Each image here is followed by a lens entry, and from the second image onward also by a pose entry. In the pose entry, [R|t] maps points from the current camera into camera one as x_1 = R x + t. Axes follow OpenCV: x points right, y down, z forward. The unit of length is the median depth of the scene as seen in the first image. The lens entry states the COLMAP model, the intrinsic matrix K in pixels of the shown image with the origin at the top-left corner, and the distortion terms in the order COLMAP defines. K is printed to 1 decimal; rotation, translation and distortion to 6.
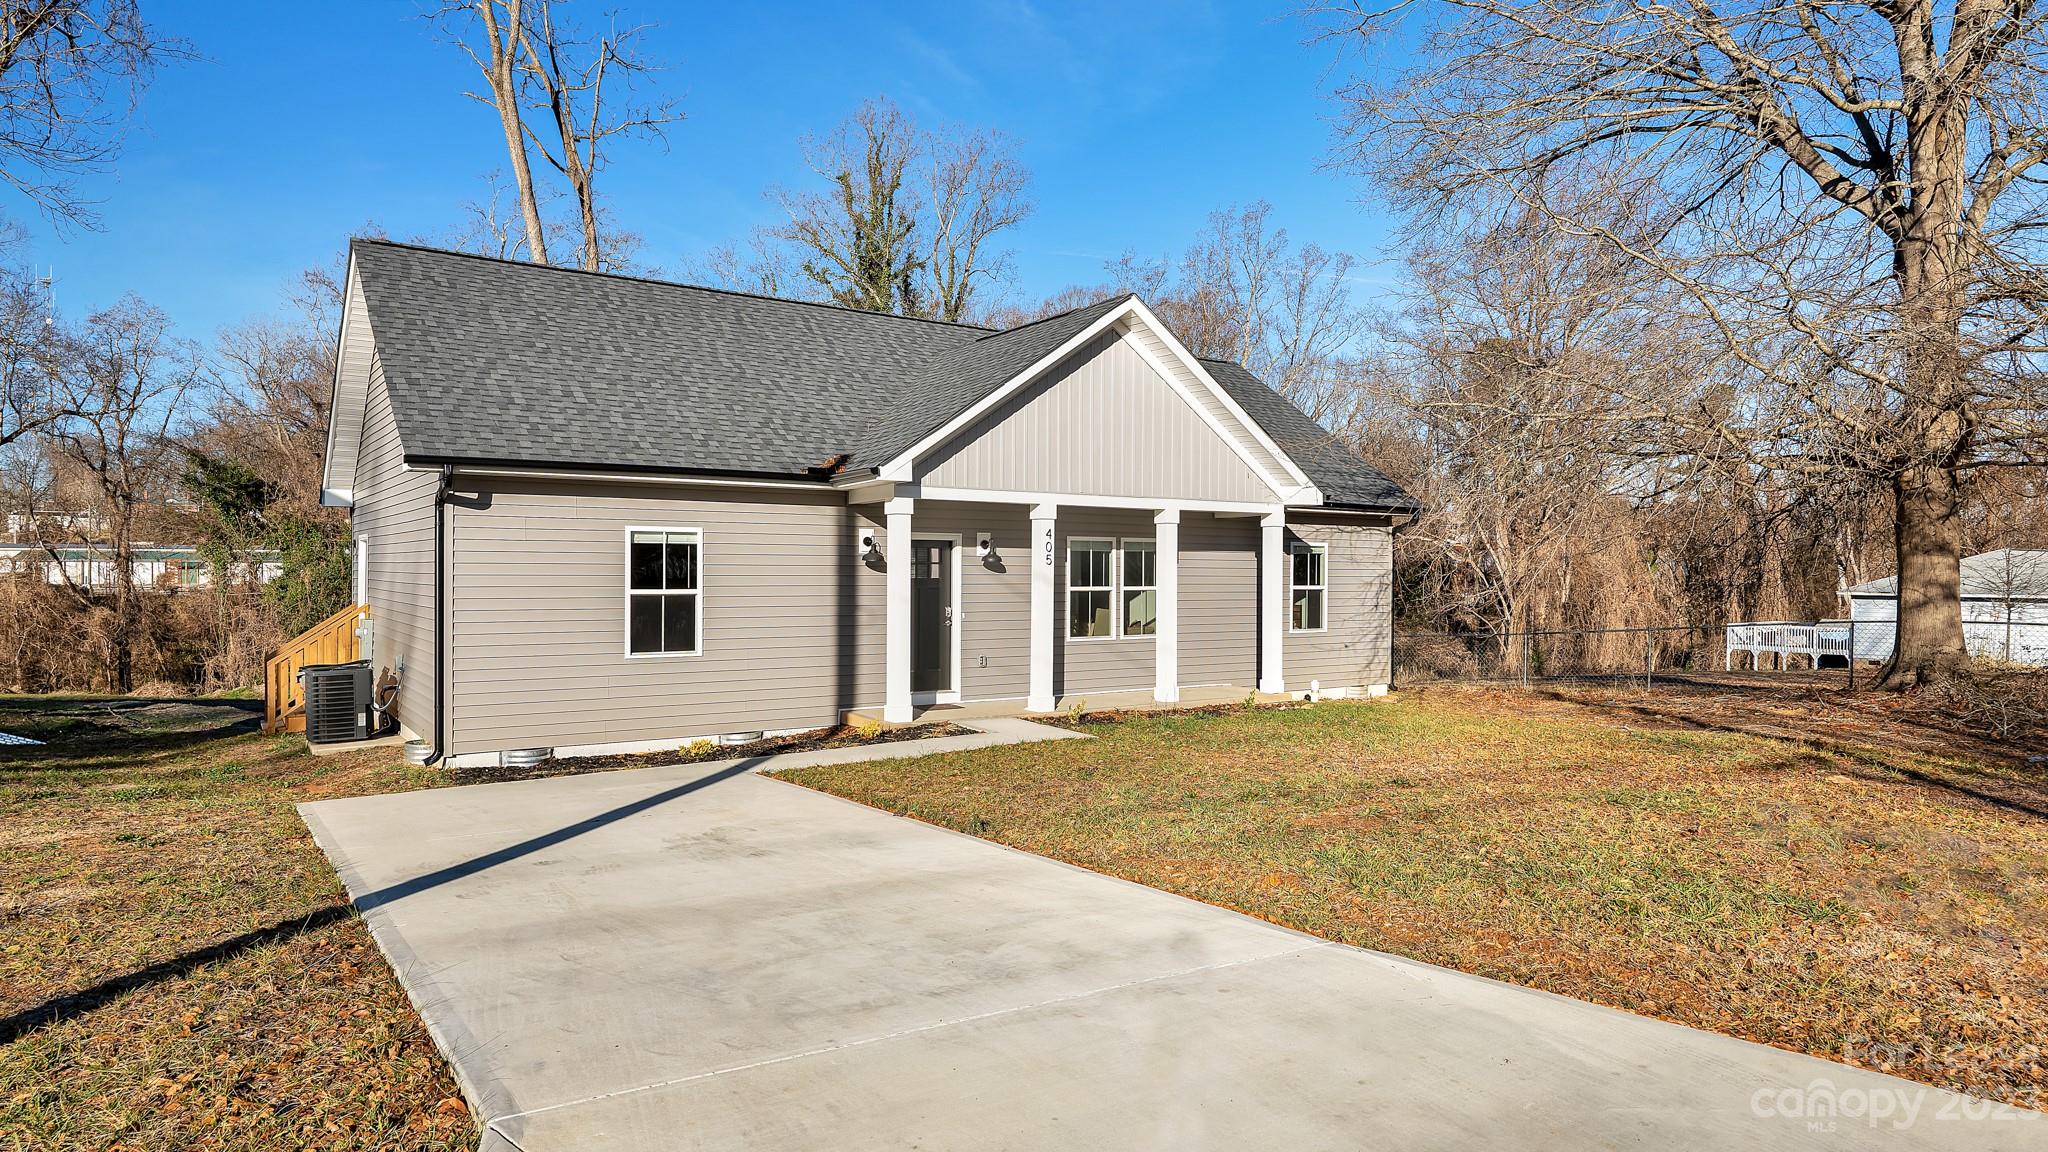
lens RADIAL K [[1210.9, 0, 1022.8], [0, 1210.9, 581.7], [0, 0, 1]] dist [-0.004118, -0.000871]
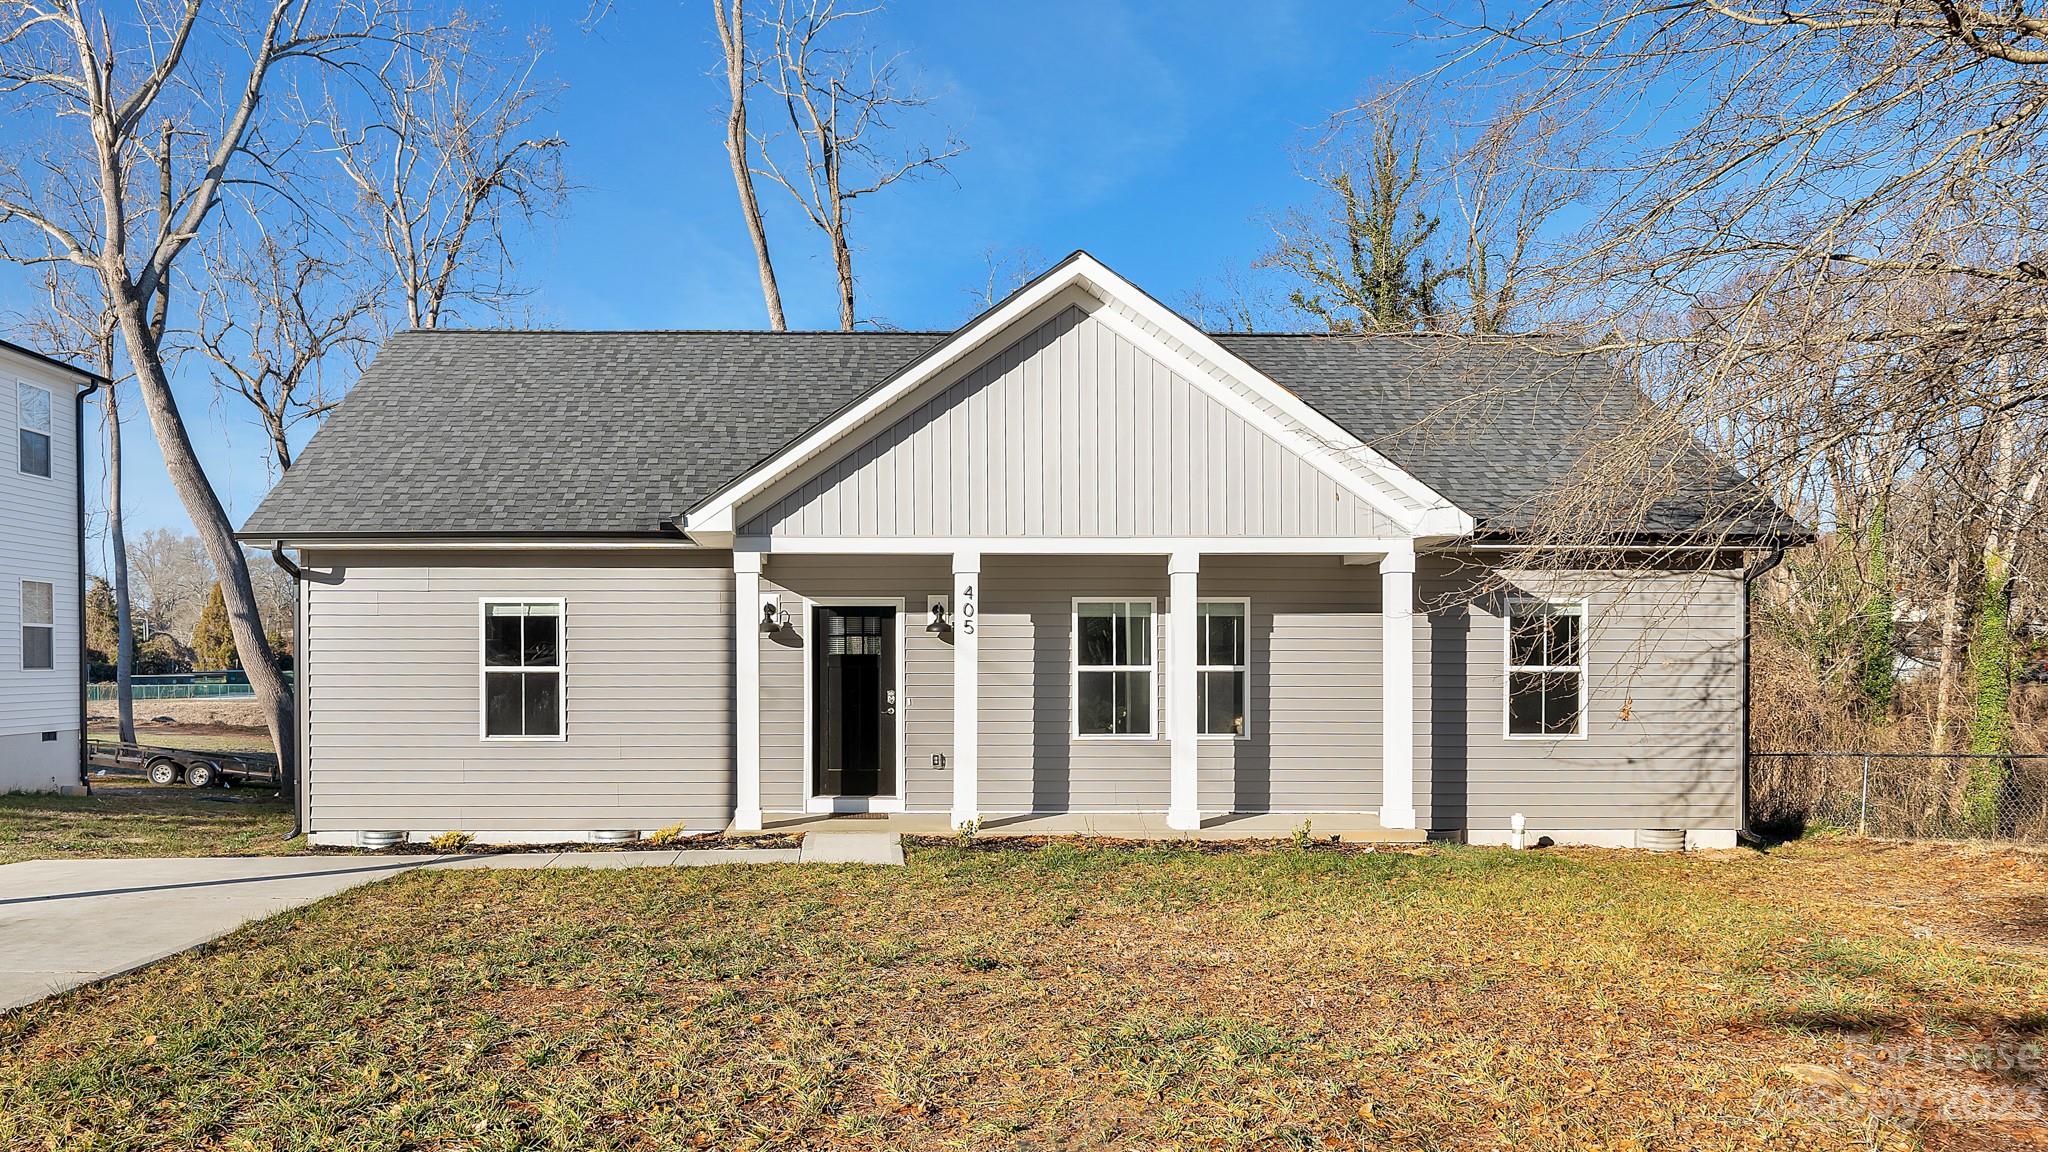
lens RADIAL K [[1274.3, 0, 1026.7], [0, 1274.3, 643.5], [0, 0, 1]] dist [-0.024593, 0.002578]
pose [[0.829288, -0.004690, -0.558802, 0.474472], [-0.000949, 0.999952, -0.009802, -0.001492], [0.558821, 0.008659, 0.829243, 0.366212]]
